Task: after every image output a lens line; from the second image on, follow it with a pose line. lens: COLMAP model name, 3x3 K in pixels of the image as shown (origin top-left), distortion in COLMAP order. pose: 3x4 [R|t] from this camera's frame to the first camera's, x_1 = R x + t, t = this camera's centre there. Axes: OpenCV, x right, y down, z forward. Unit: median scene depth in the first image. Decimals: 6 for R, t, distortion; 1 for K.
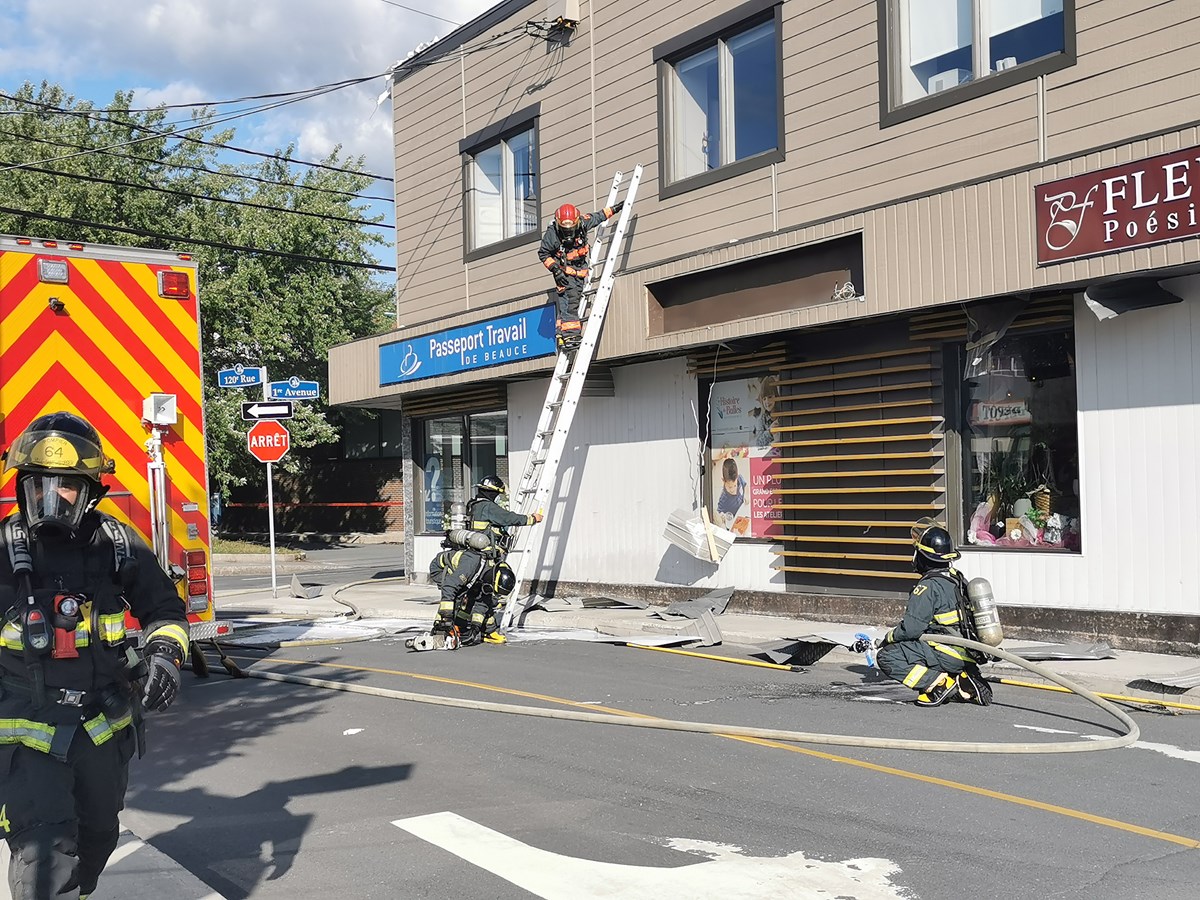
lens RADIAL K [[1484.4, 0, 629.6], [0, 1484.4, 466.9], [0, 0, 1]] dist [0.052414, 0.000000]
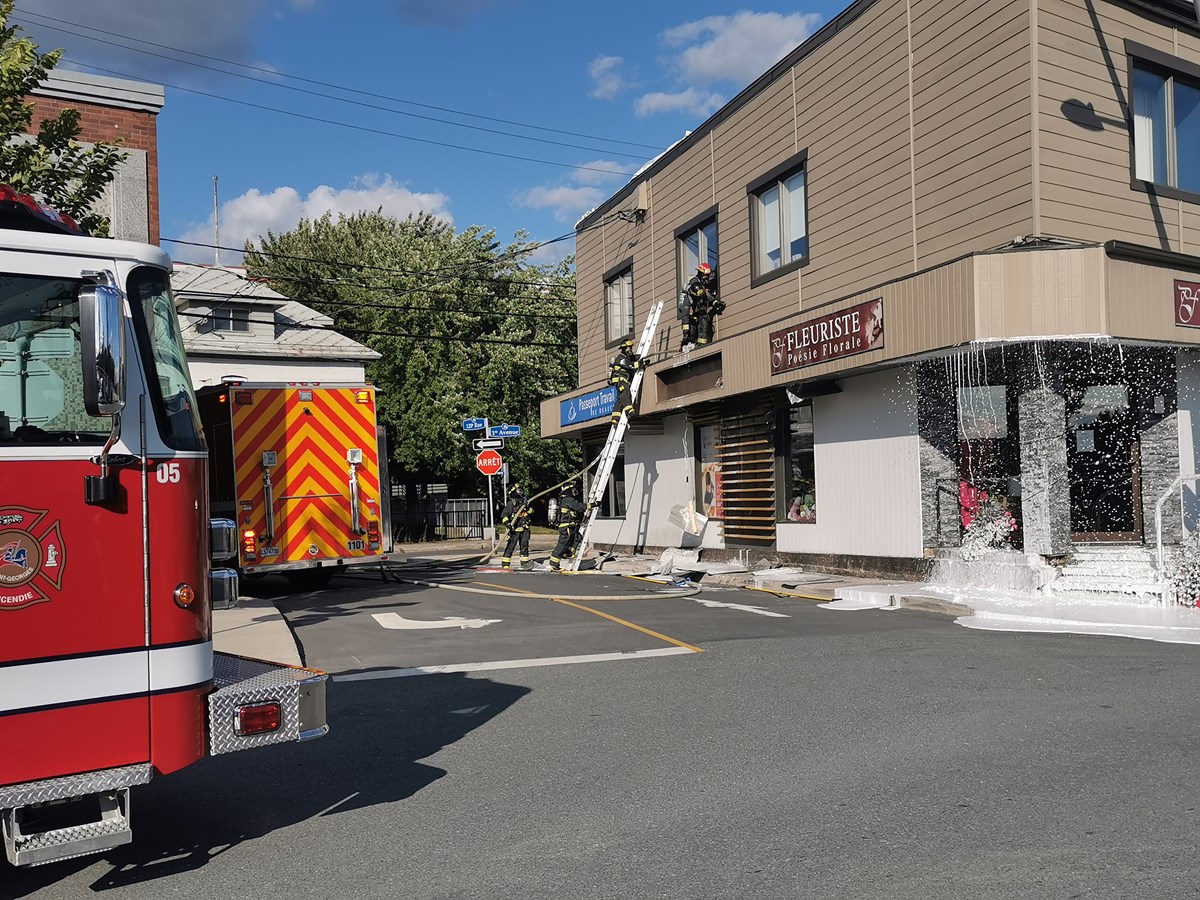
lens RADIAL K [[1319.9, 0, 630.4], [0, 1319.9, 484.9], [0, 0, 1]] dist [0.040713, 0.000000]
pose [[0.964009, -0.007298, -0.265770, 0.451302], [0.010894, 0.999868, 0.012058, -0.011595], [0.265647, -0.014519, 0.963961, -0.579274]]
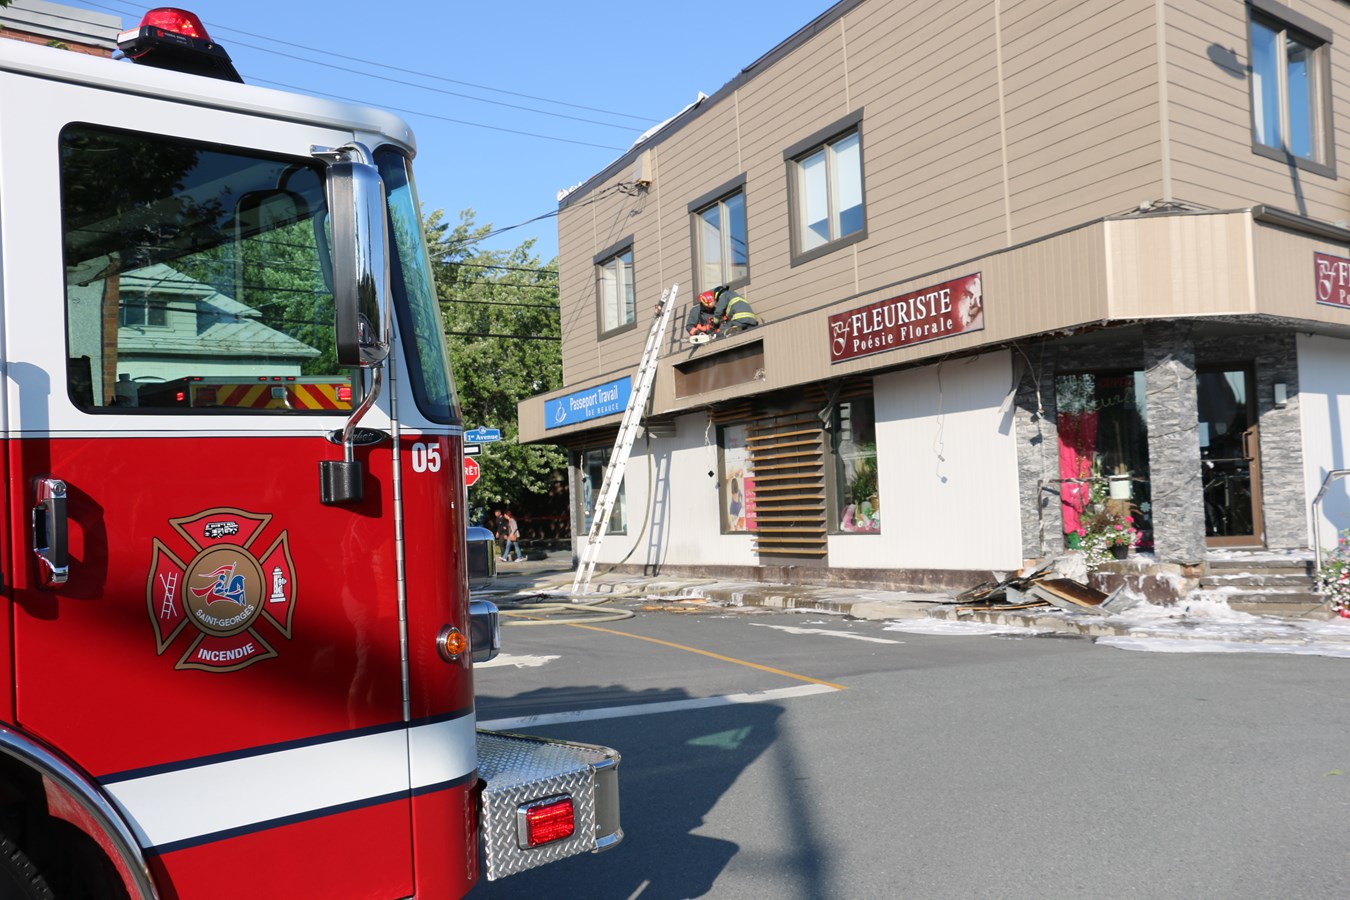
lens RADIAL K [[1437.6, 0, 721.3], [0, 1437.6, 471.1], [0, 0, 1]] dist [-0.025890, 0.000000]
pose [[0.987642, -0.024708, -0.154764, 0.326326], [0.024229, 0.999694, -0.004980, -0.006822], [0.154840, 0.001169, 0.987939, -0.511681]]
